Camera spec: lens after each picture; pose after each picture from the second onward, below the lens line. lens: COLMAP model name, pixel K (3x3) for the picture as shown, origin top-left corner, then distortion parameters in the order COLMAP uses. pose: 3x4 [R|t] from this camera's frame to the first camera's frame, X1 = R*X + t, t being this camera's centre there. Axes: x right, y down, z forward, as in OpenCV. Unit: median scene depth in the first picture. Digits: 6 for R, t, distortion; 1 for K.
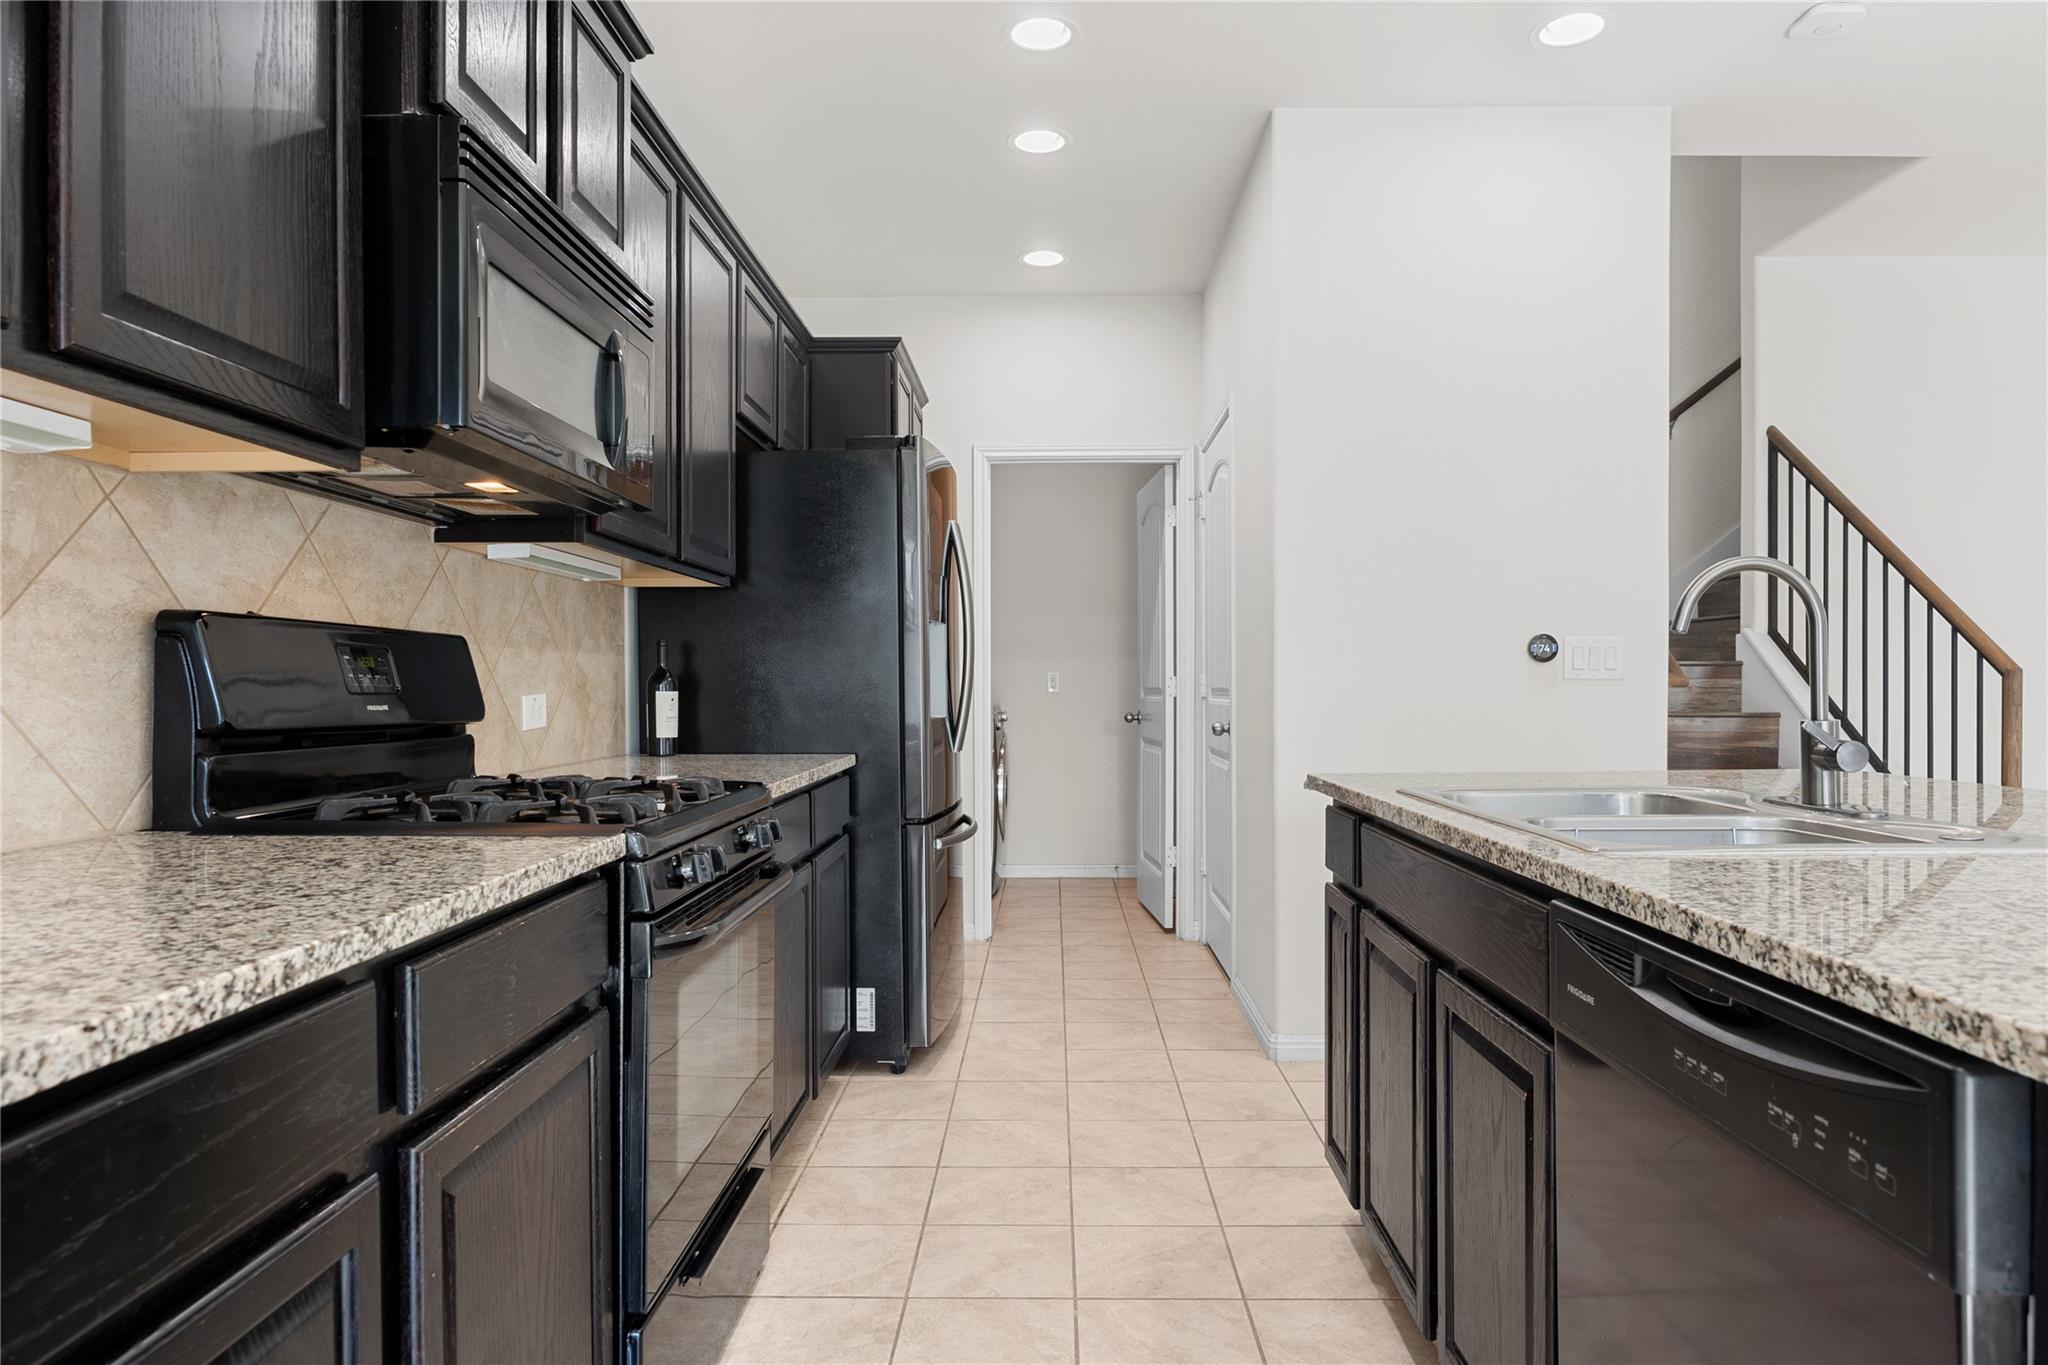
lens RADIAL K [[1255.3, 0, 1031.0], [0, 1255.3, 686.6], [0, 0, 1]] dist [-0.007031, -0.000642]
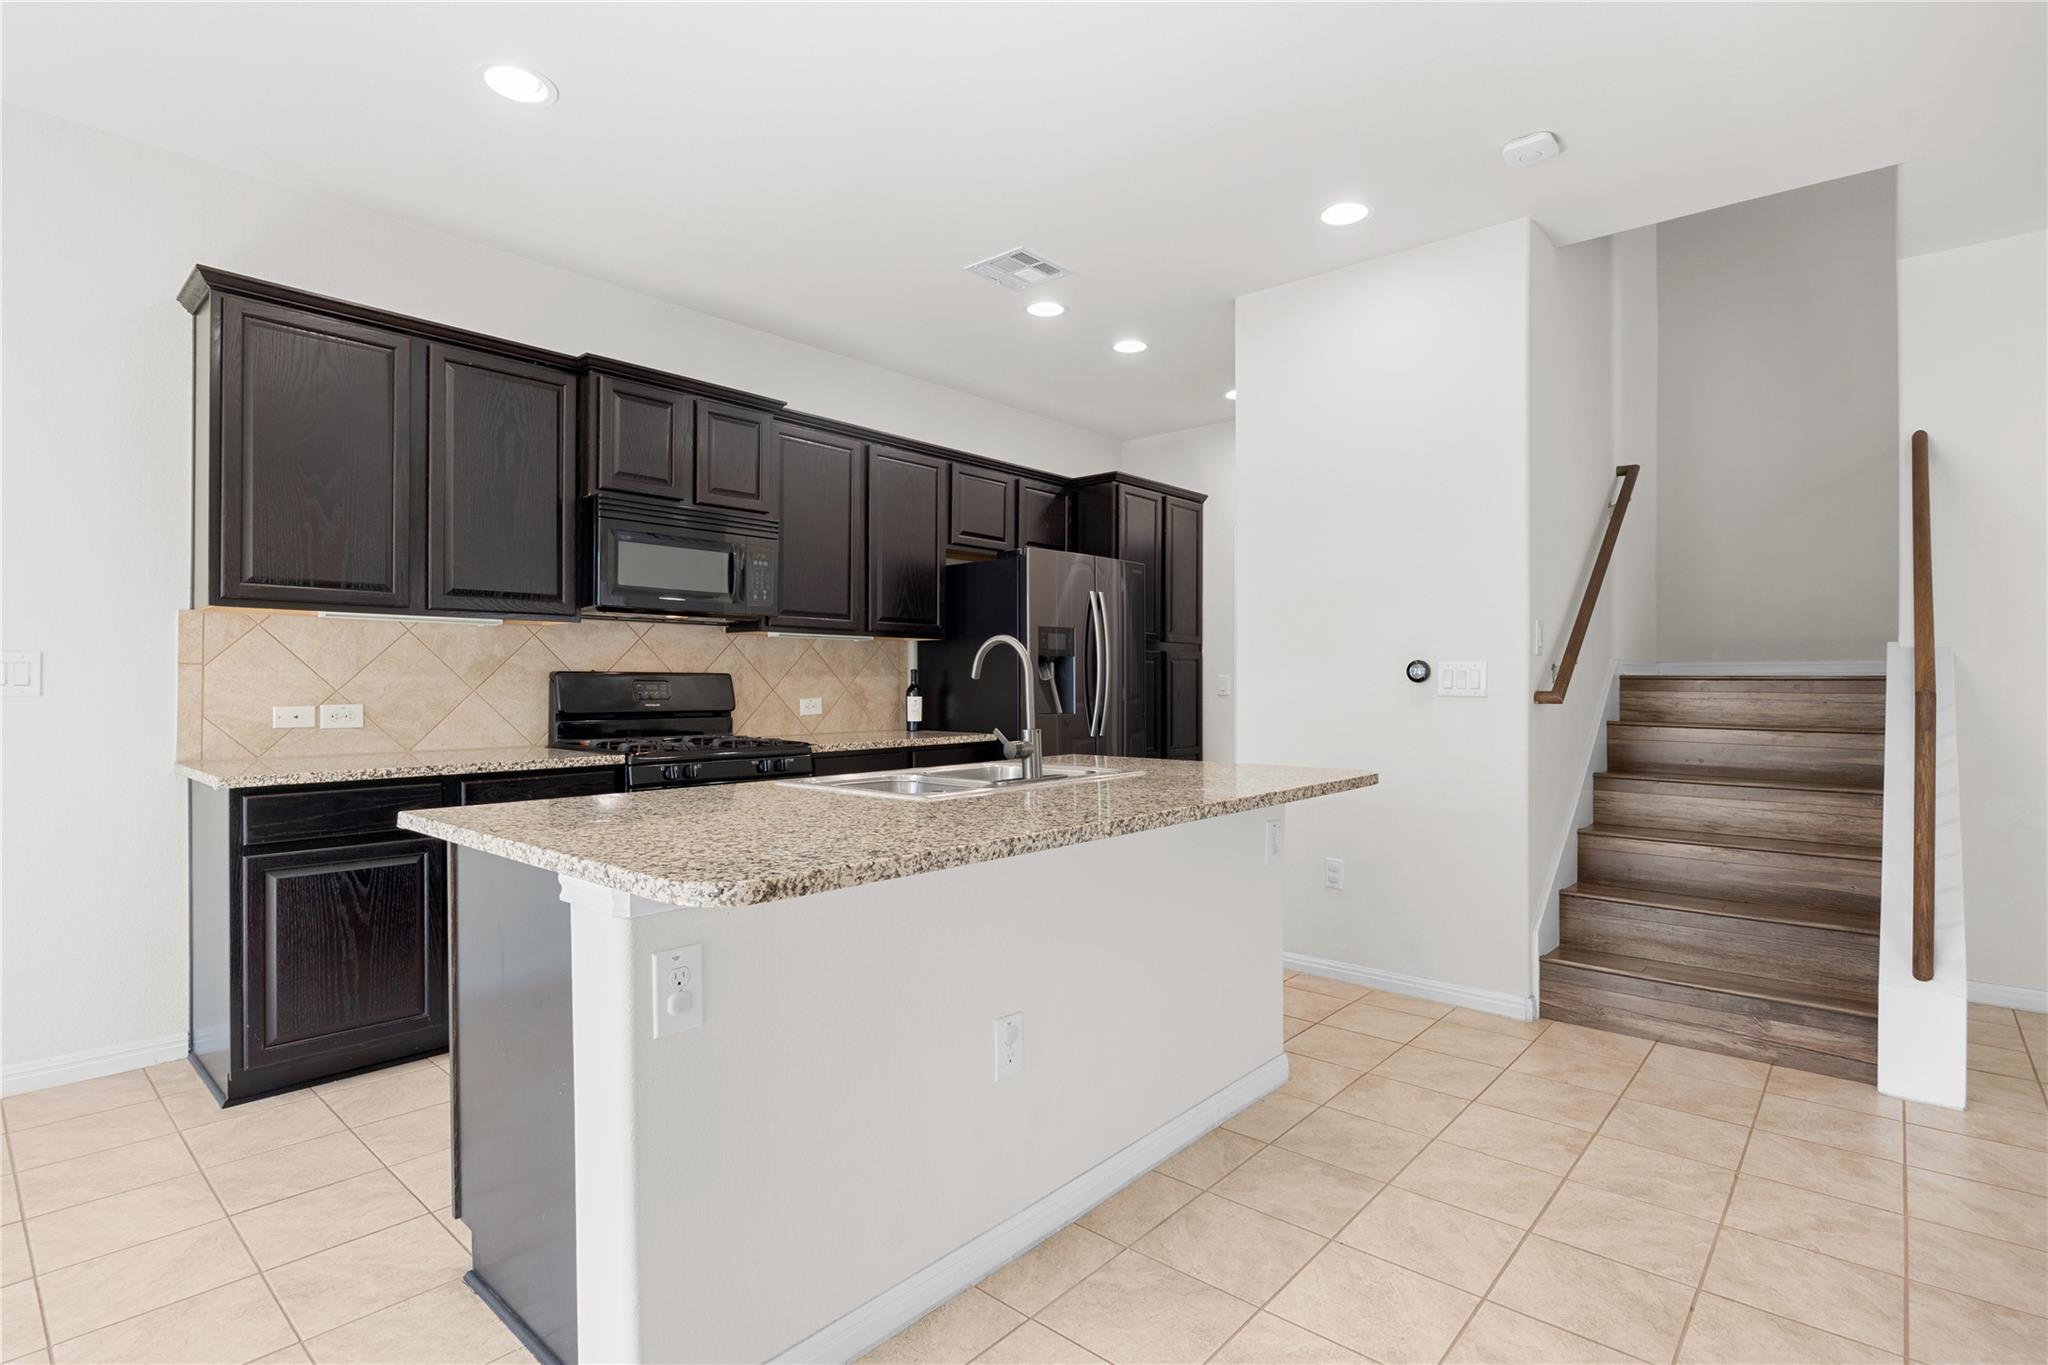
lens RADIAL K [[1009.1, 0, 1022.7], [0, 1009.1, 690.9], [0, 0, 1]] dist [-0.002277, -0.000409]
pose [[0.759226, 0.009114, -0.650763, 0.962045], [-0.003565, 0.999945, 0.009845, -0.024212], [0.650817, -0.005155, 0.759217, -0.046544]]
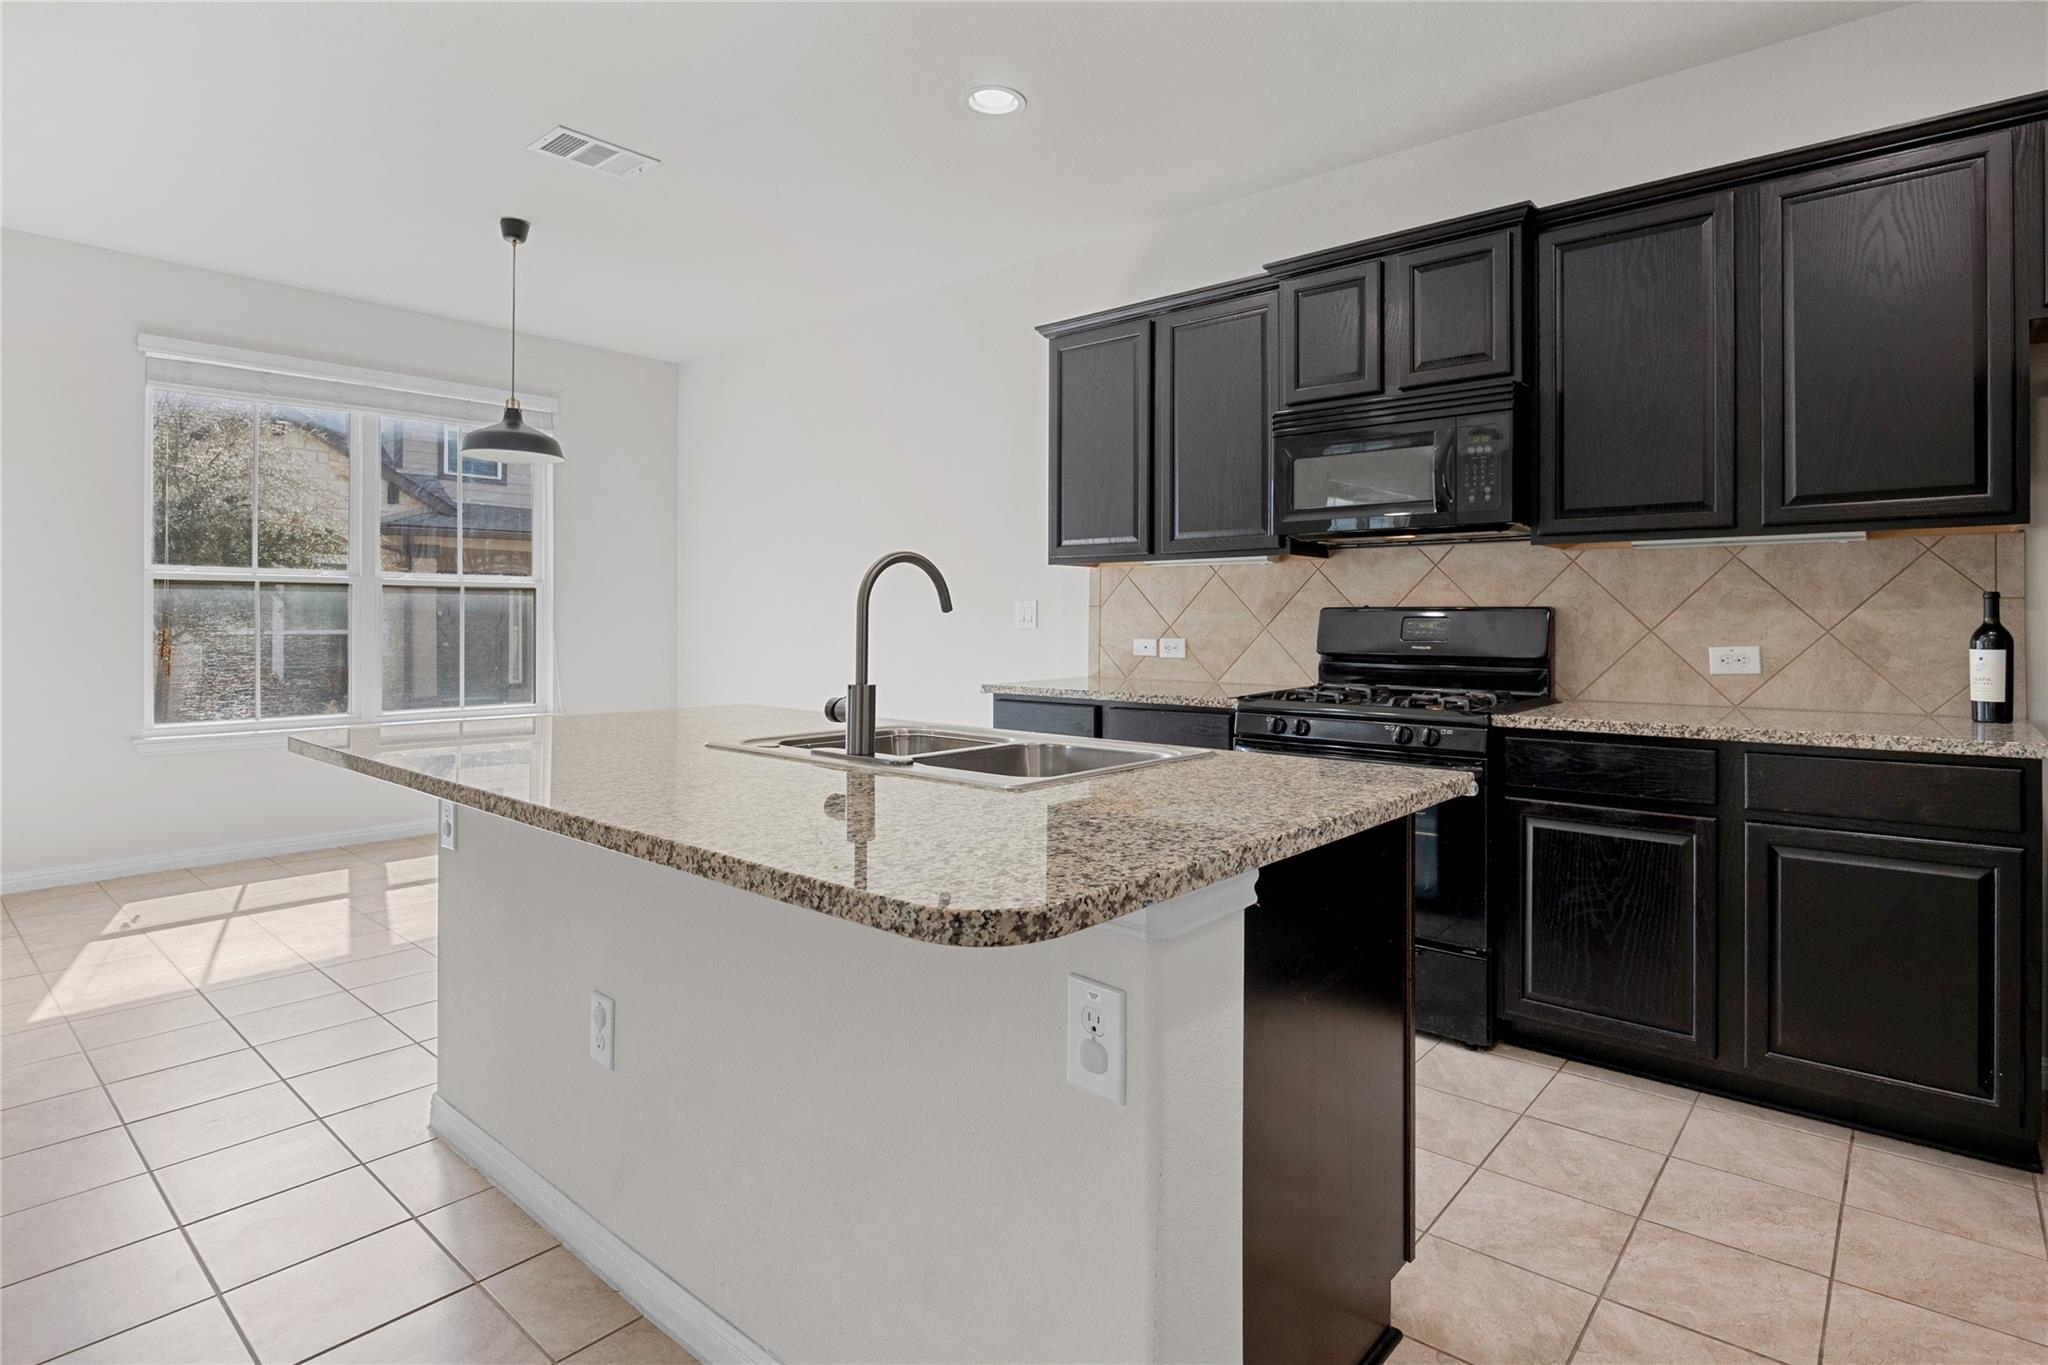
lens RADIAL K [[1045.4, 0, 1064.6], [0, 1045.4, 627.4], [0, 0, 1]] dist [-0.016240, 0.001518]
pose [[-0.629975, 0.015168, -0.776468, 0.813024], [0.005452, 0.999871, 0.015108, -0.032027], [0.776597, 0.005284, -0.629976, 1.128451]]
